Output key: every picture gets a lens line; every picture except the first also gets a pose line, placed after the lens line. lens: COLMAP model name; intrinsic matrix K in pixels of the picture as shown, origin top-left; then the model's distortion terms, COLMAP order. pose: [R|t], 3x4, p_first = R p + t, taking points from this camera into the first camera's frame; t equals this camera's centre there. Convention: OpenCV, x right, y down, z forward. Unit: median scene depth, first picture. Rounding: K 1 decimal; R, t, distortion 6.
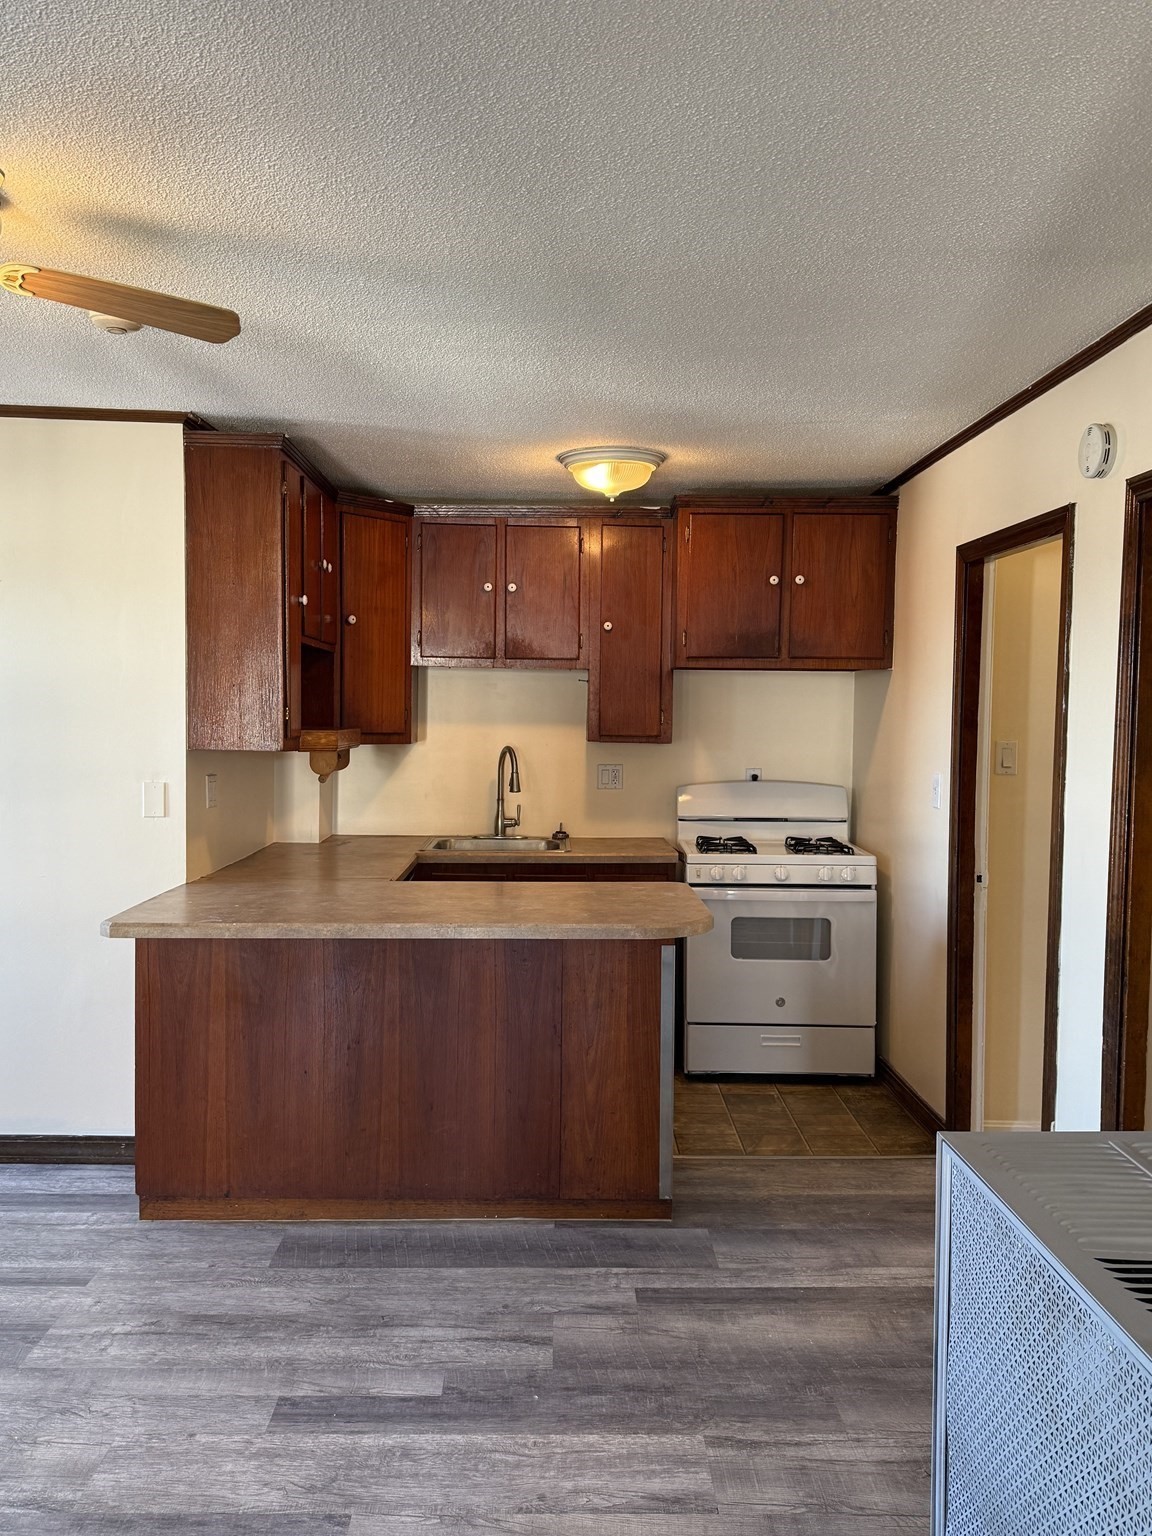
lens RADIAL K [[1214.9, 0, 574.7], [0, 1214.9, 768.5], [0, 0, 1]] dist [0.003745, -0.001074]
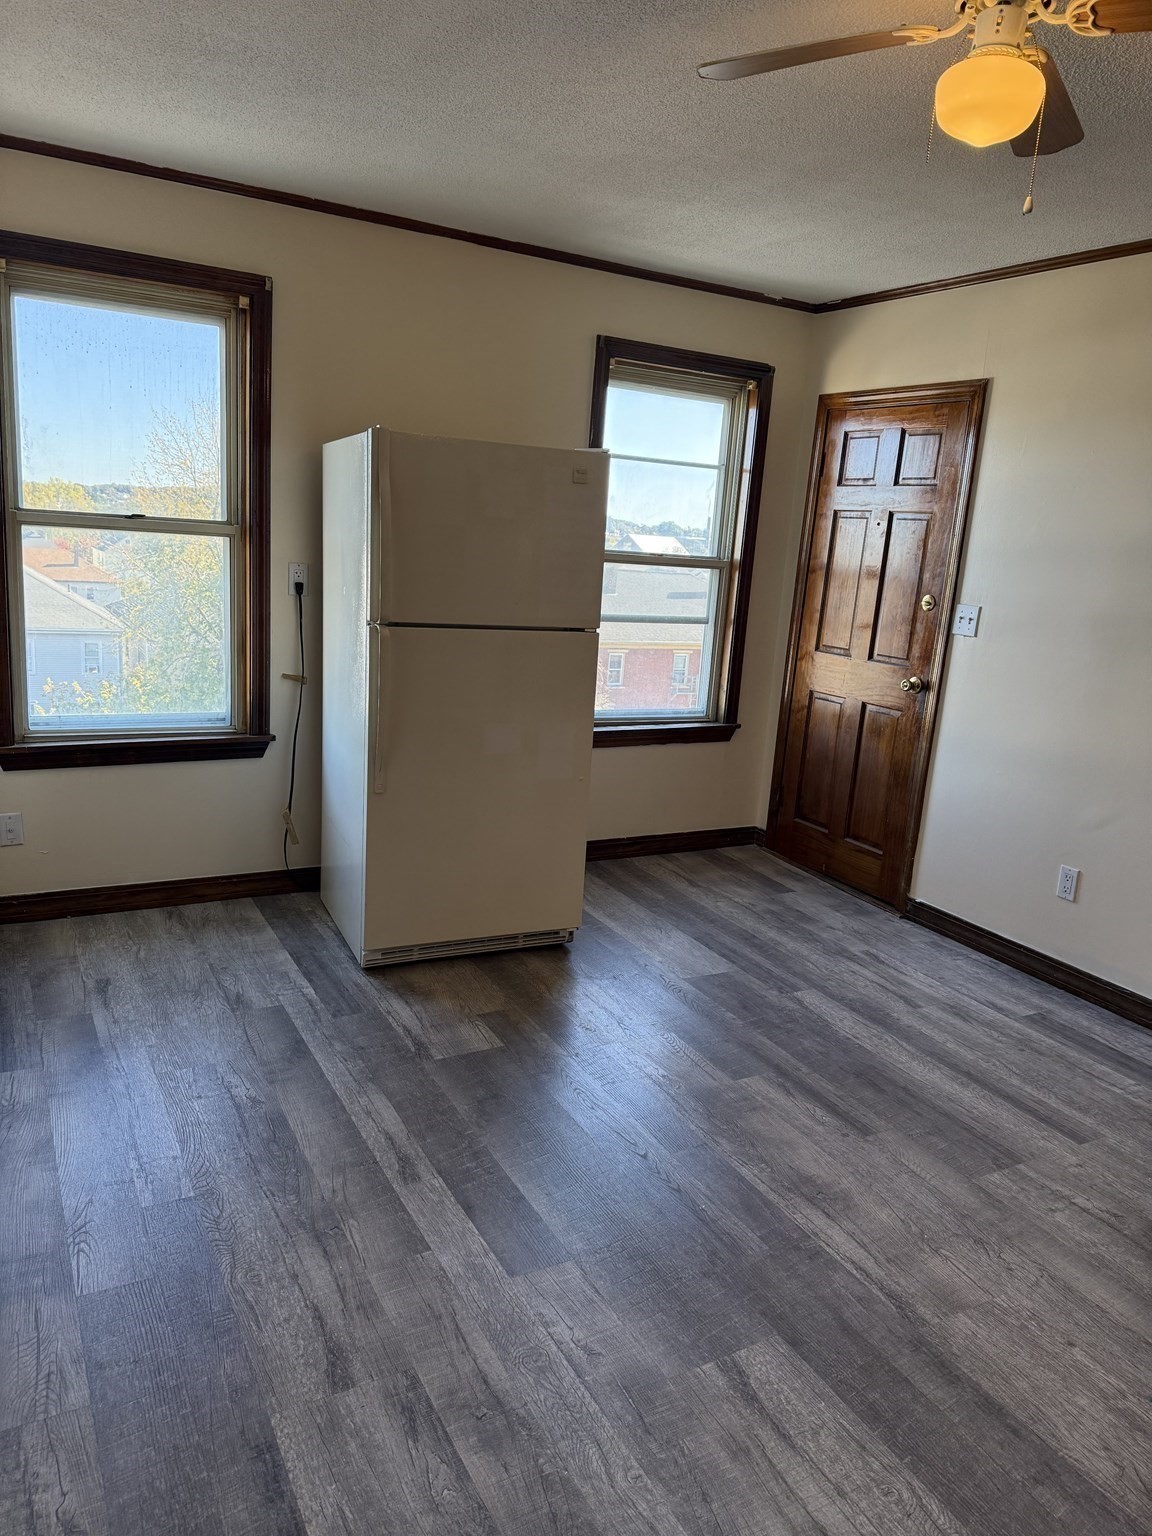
lens RADIAL K [[1078.3, 0, 577.3], [0, 1078.3, 772.3], [0, 0, 1]] dist [-0.003379, -0.000686]
pose [[0.478168, 0.208499, -0.853161, 0.104855], [-0.102622, 0.978022, 0.181497, 0.014791], [0.872252, 0.000767, 0.489056, 0.260399]]
